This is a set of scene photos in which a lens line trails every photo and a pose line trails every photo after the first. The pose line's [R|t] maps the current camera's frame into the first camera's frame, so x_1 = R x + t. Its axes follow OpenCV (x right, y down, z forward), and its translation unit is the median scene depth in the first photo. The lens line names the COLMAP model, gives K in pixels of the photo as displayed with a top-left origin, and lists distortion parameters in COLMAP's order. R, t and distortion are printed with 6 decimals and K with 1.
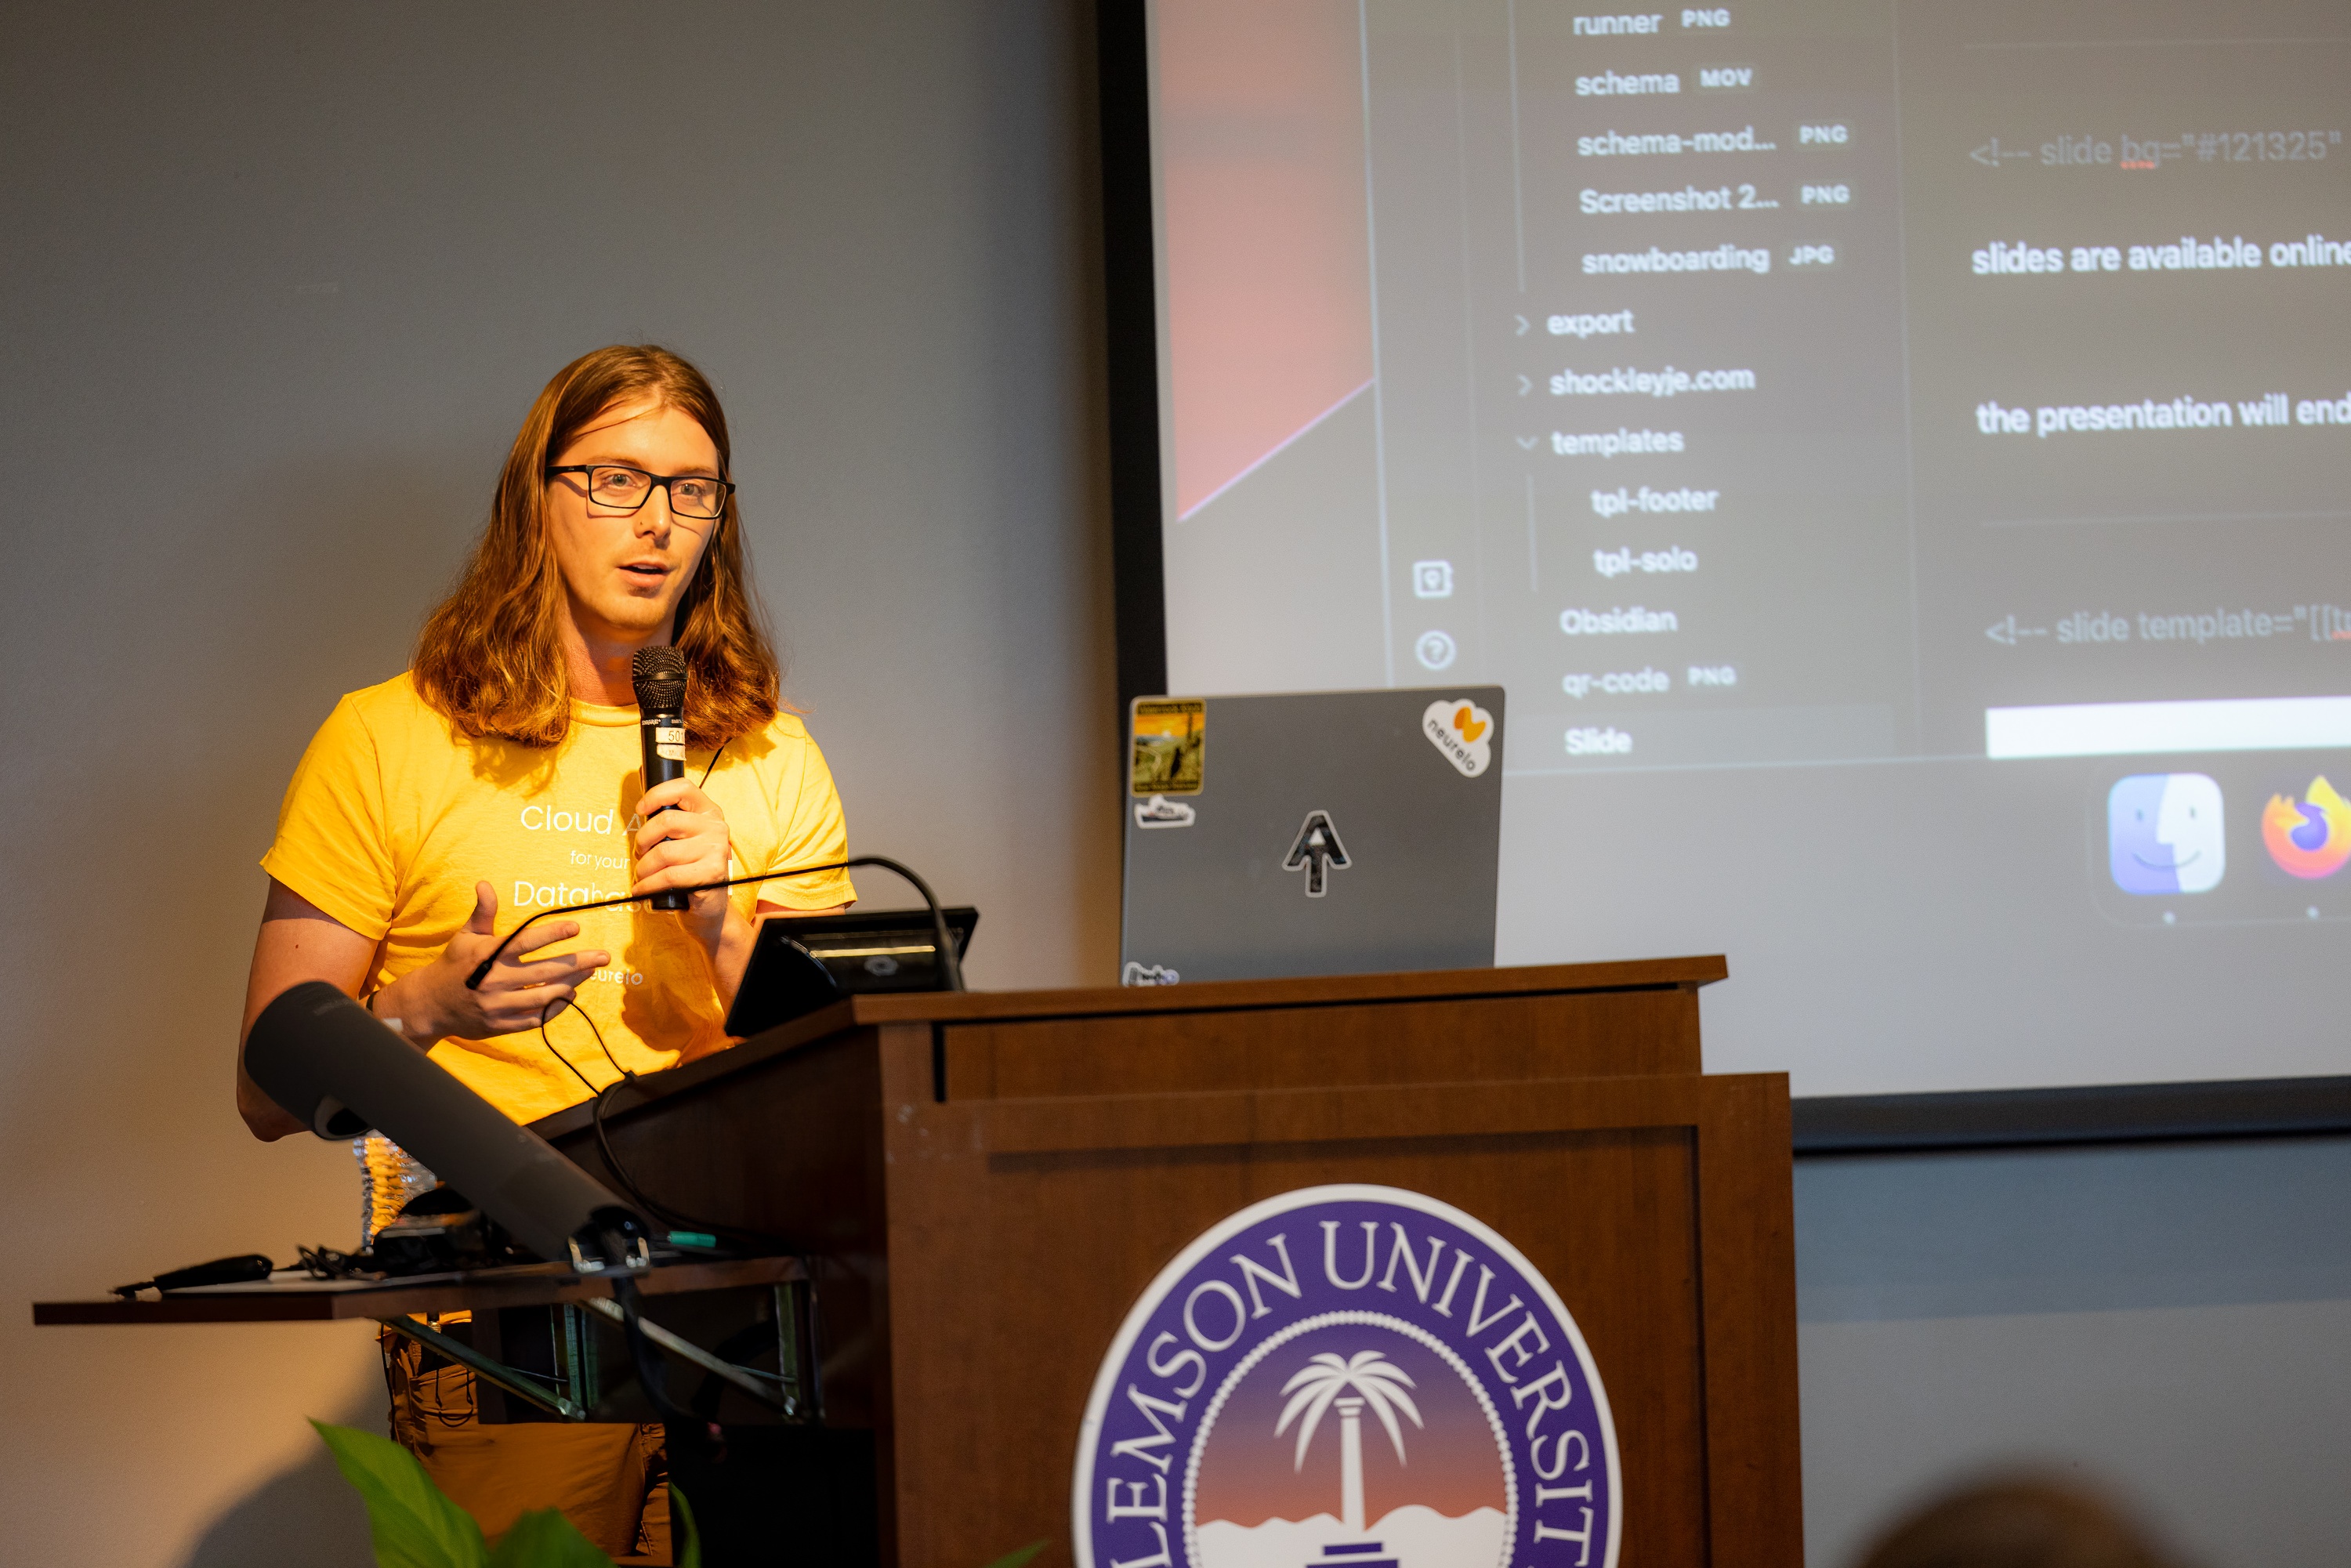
lens RADIAL K [[13461.6, 0, 1176.4], [0, 13461.6, 787.4], [0, 0, 1]] dist [0.069797, 1.591374]
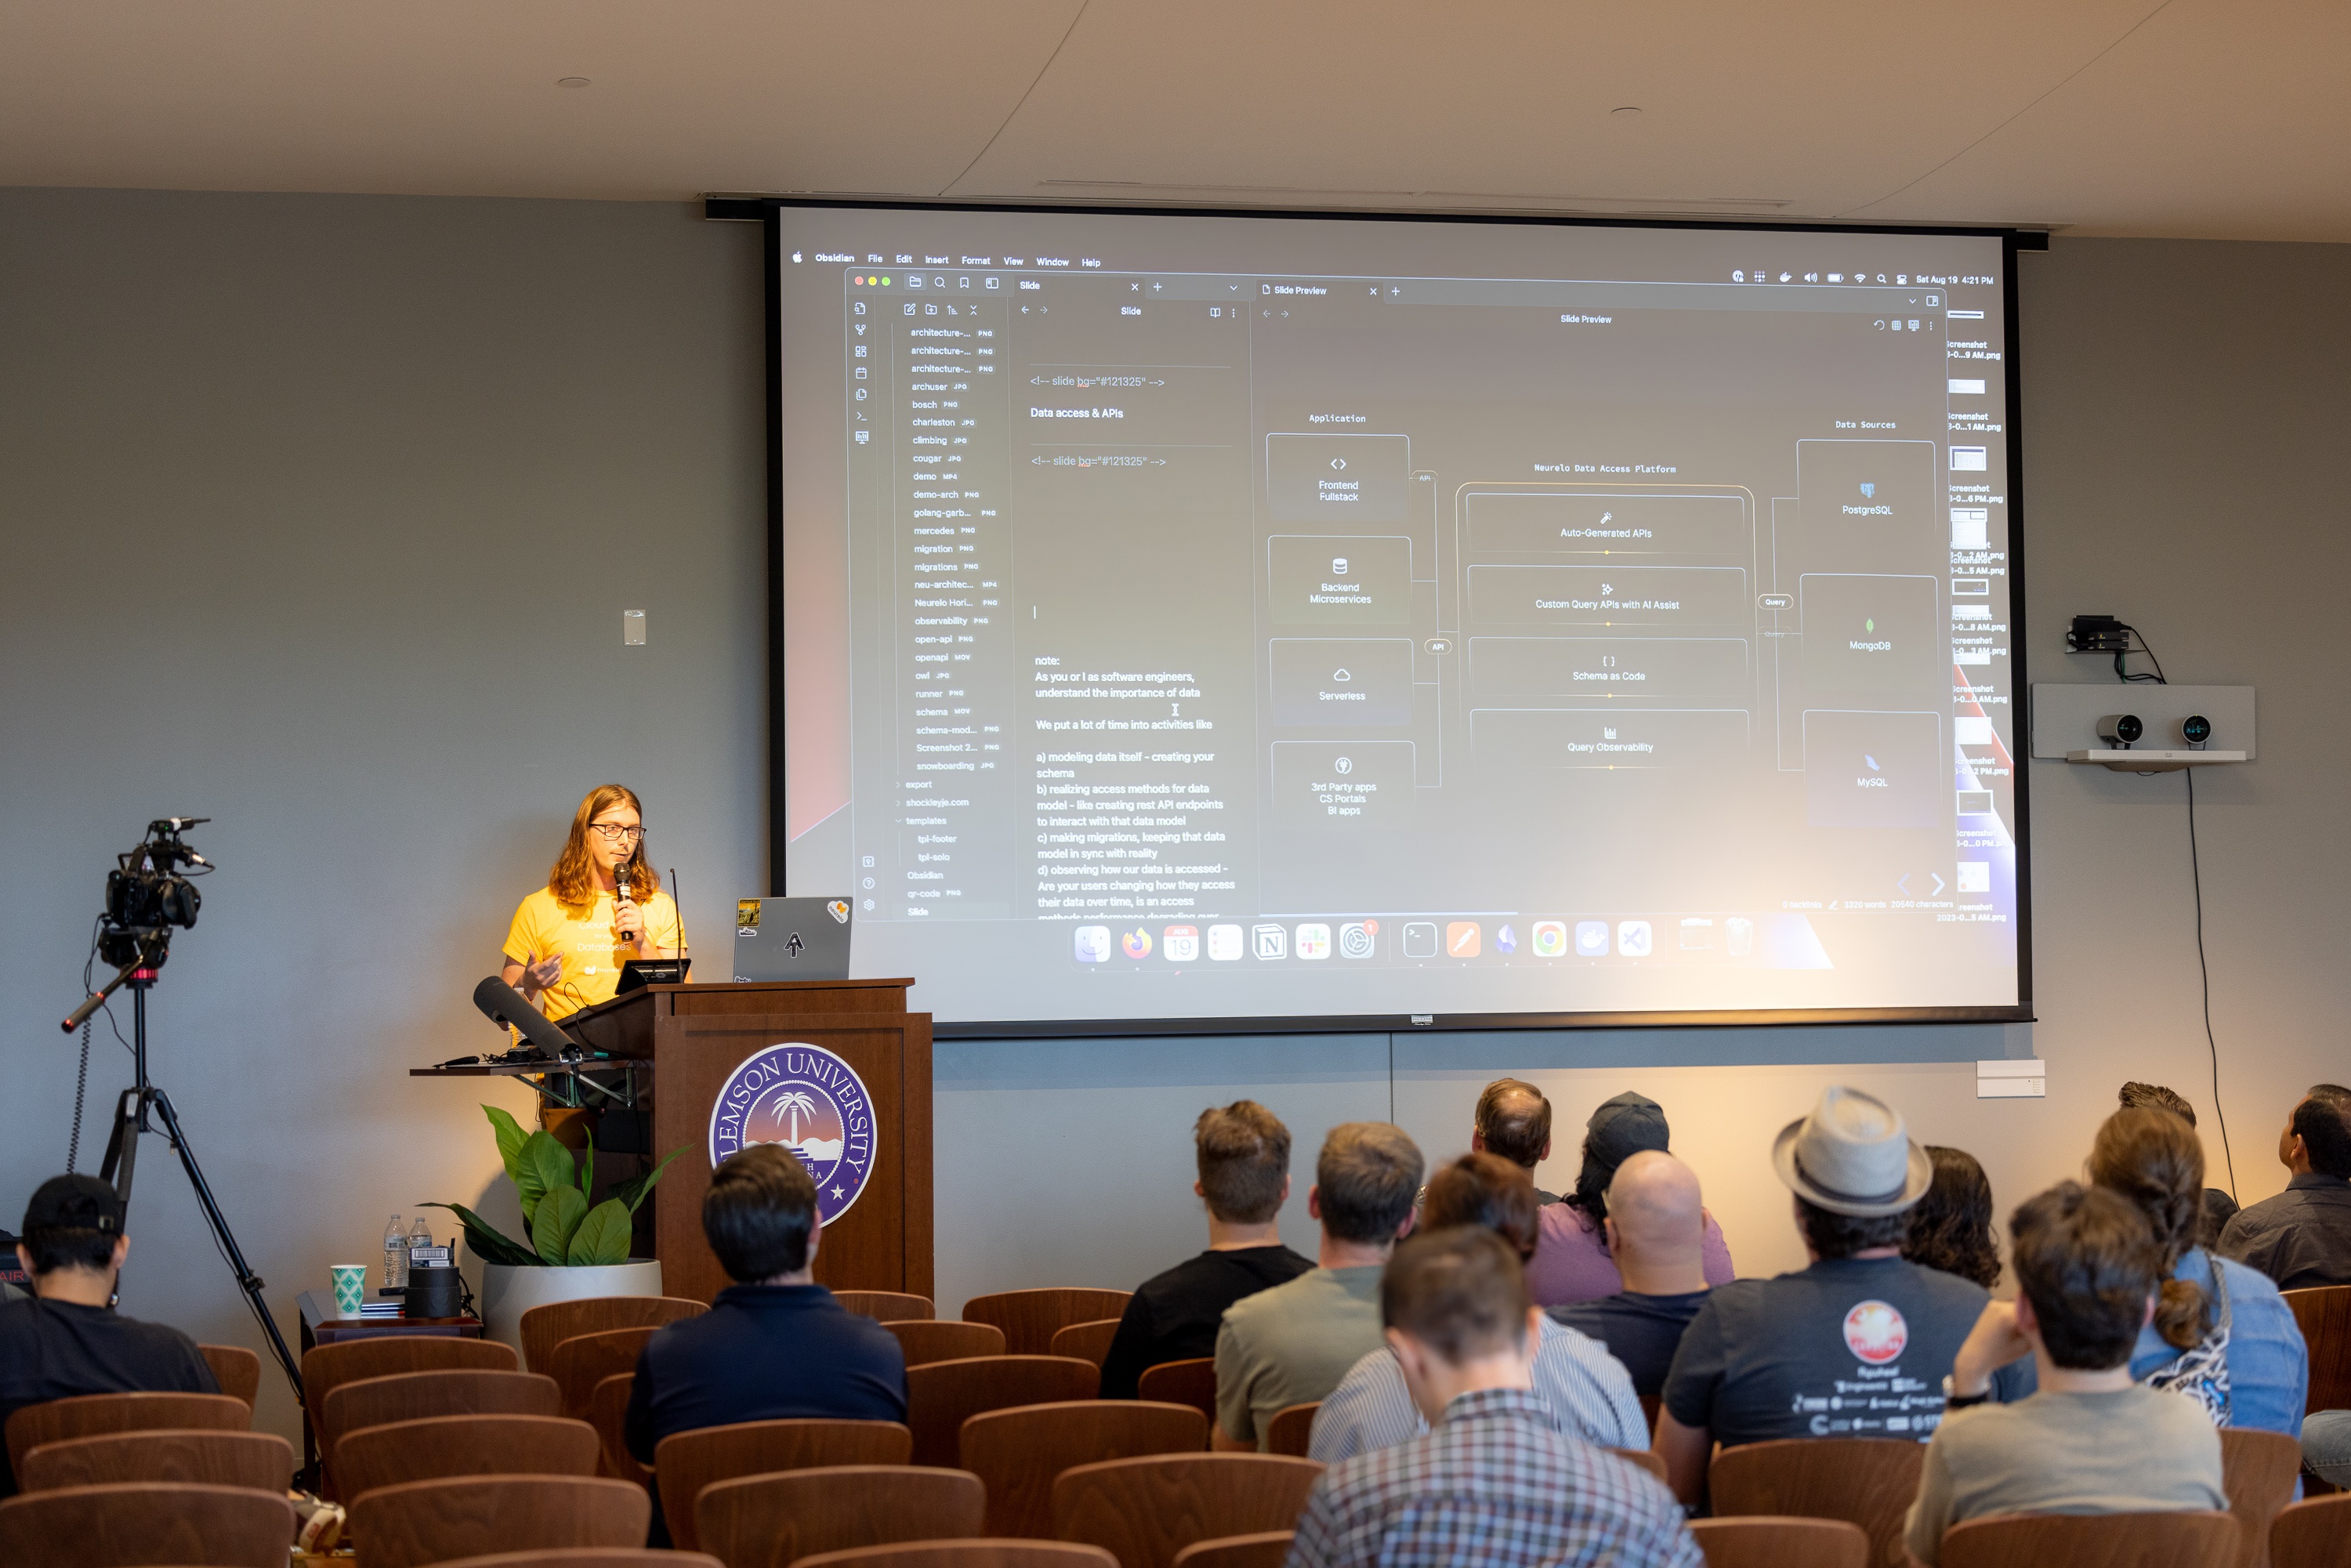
lens RADIAL K [[5086.9, 0, 1168.4], [0, 5086.9, 673.8], [0, 0, 1]] dist [-0.024393, 0.472072]
pose [[0.999587, 0.023344, 0.016750, 0.082792], [-0.022540, 0.998656, -0.046662, -0.005740], [-0.017817, 0.046265, 0.998770, -0.289426]]
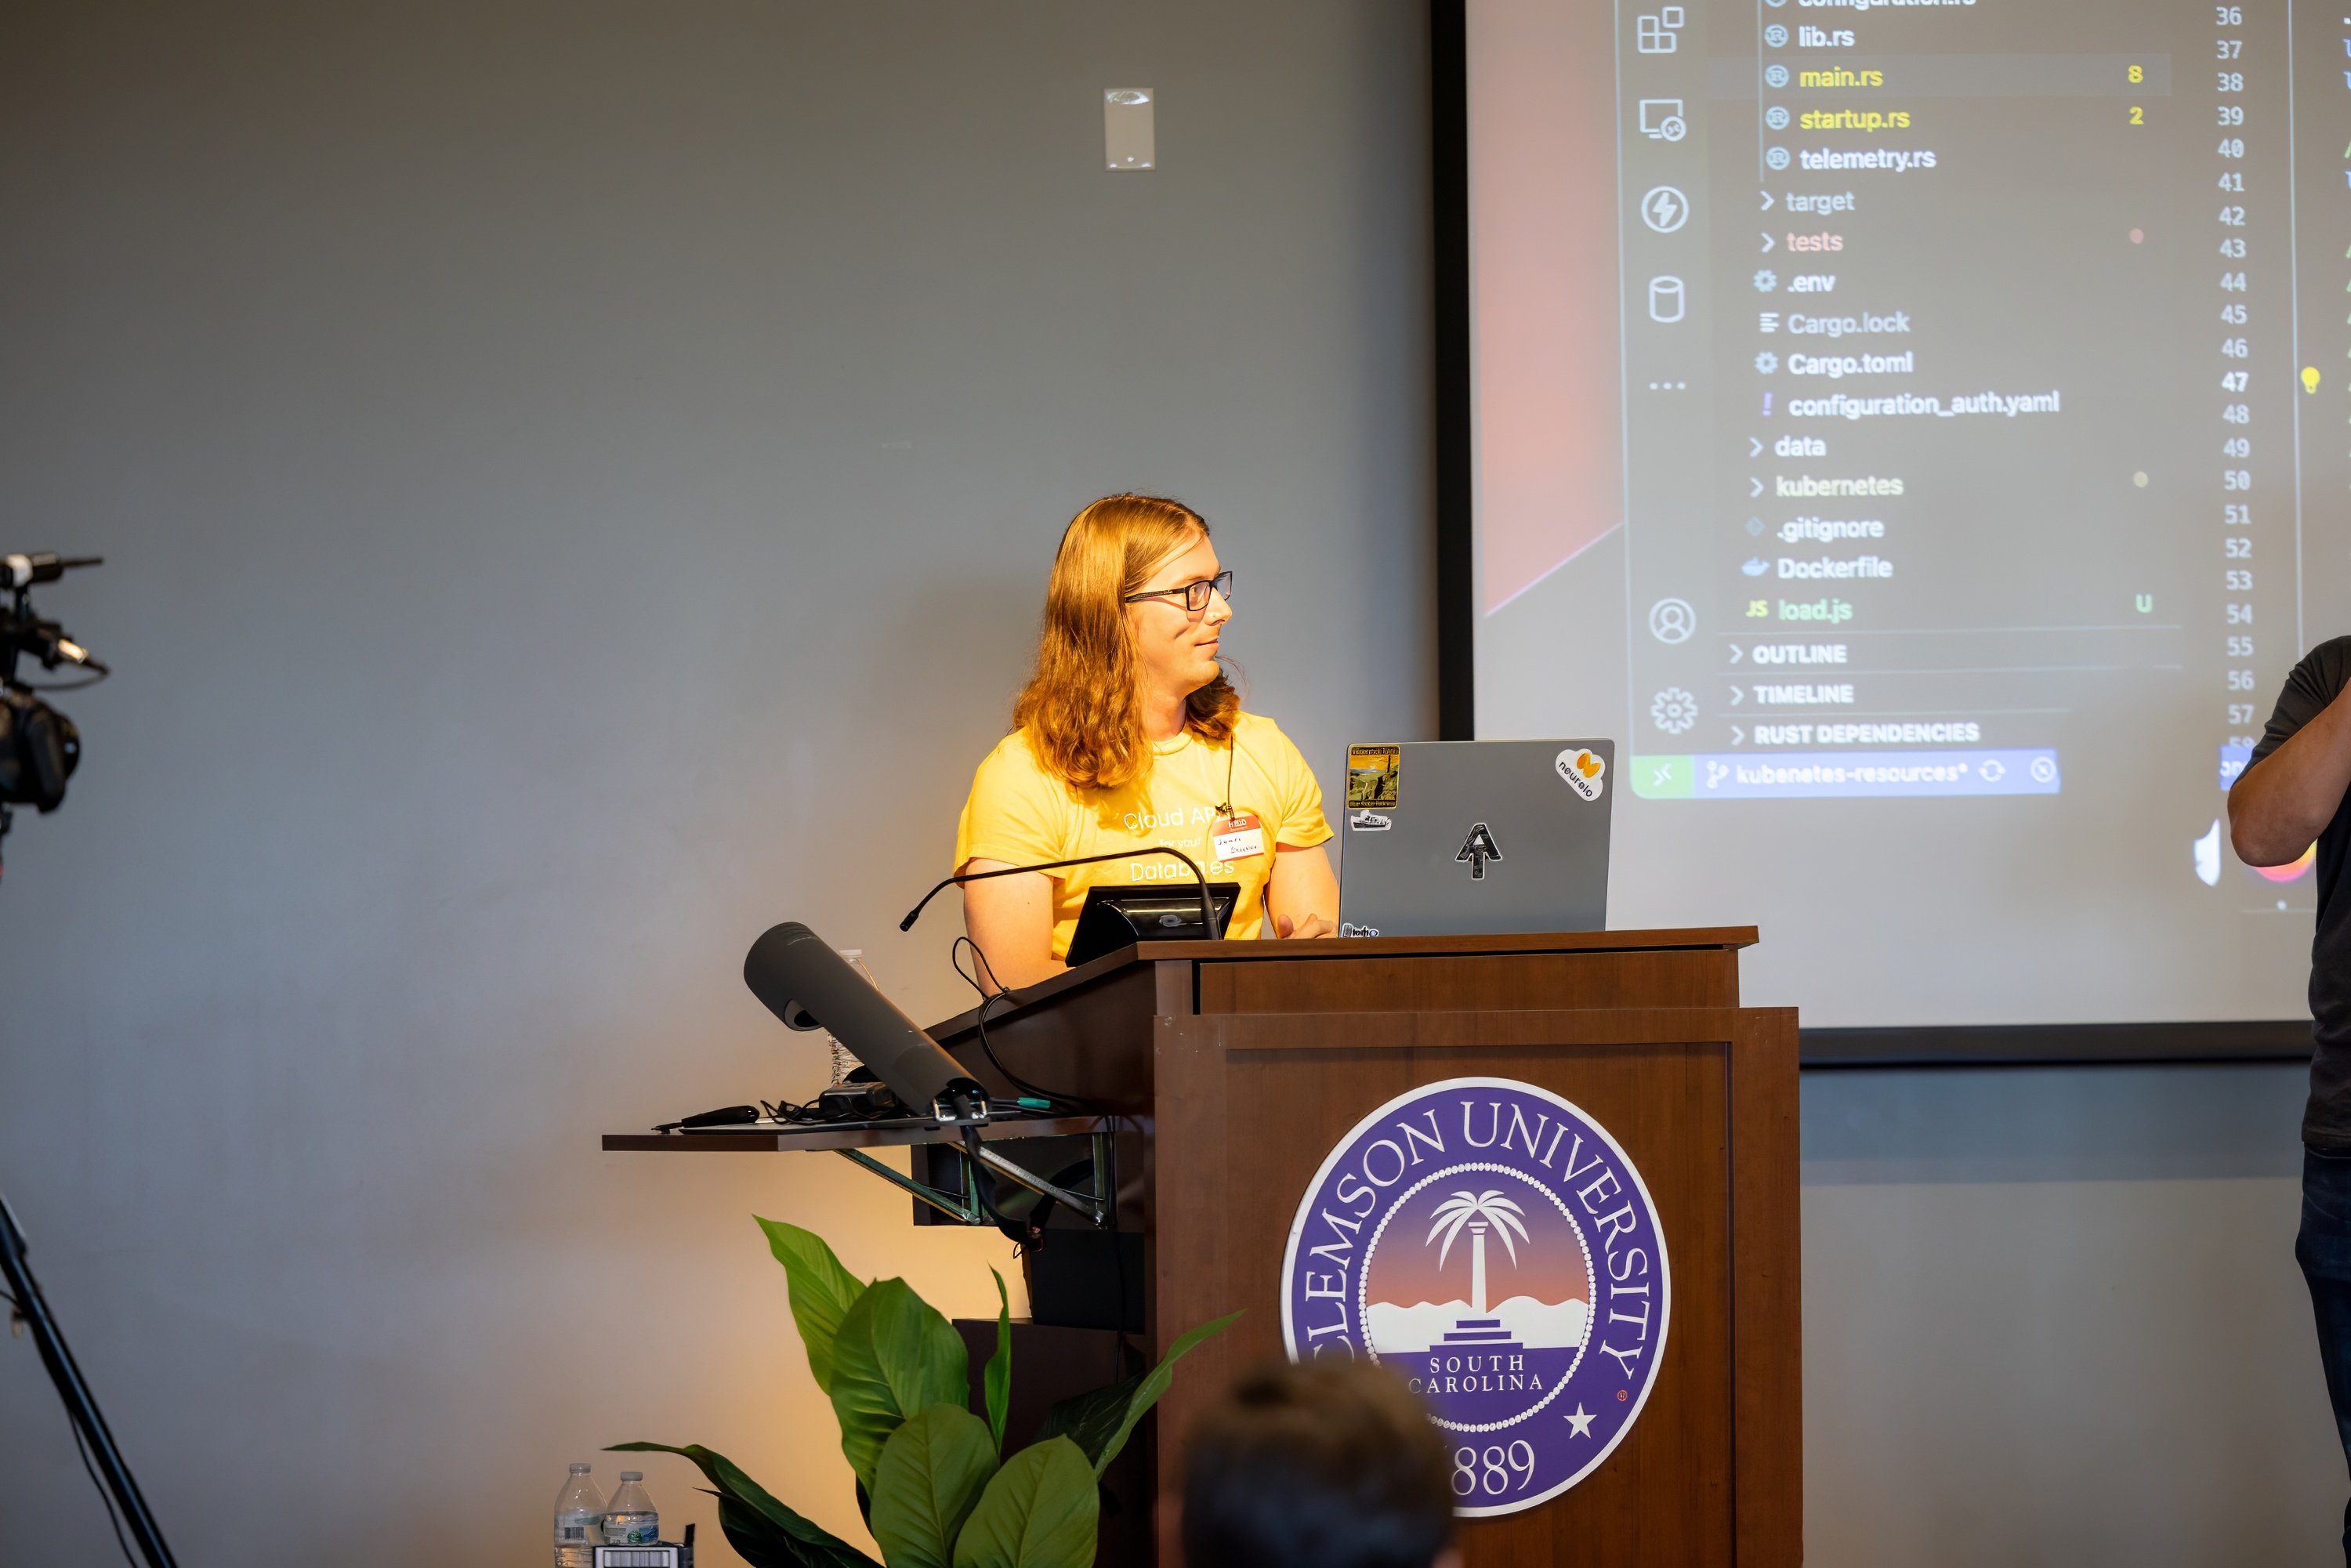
lens RADIAL K [[10530.3, 0, 1177.6], [0, 10530.3, 785.6], [0, 0, 1]] dist [0.117943, -2.820736]
pose [[0.995218, 0.021802, -0.095211, 0.088206], [-0.021620, 0.999762, 0.002944, -0.004983], [0.095252, -0.000871, 0.995453, -0.149506]]
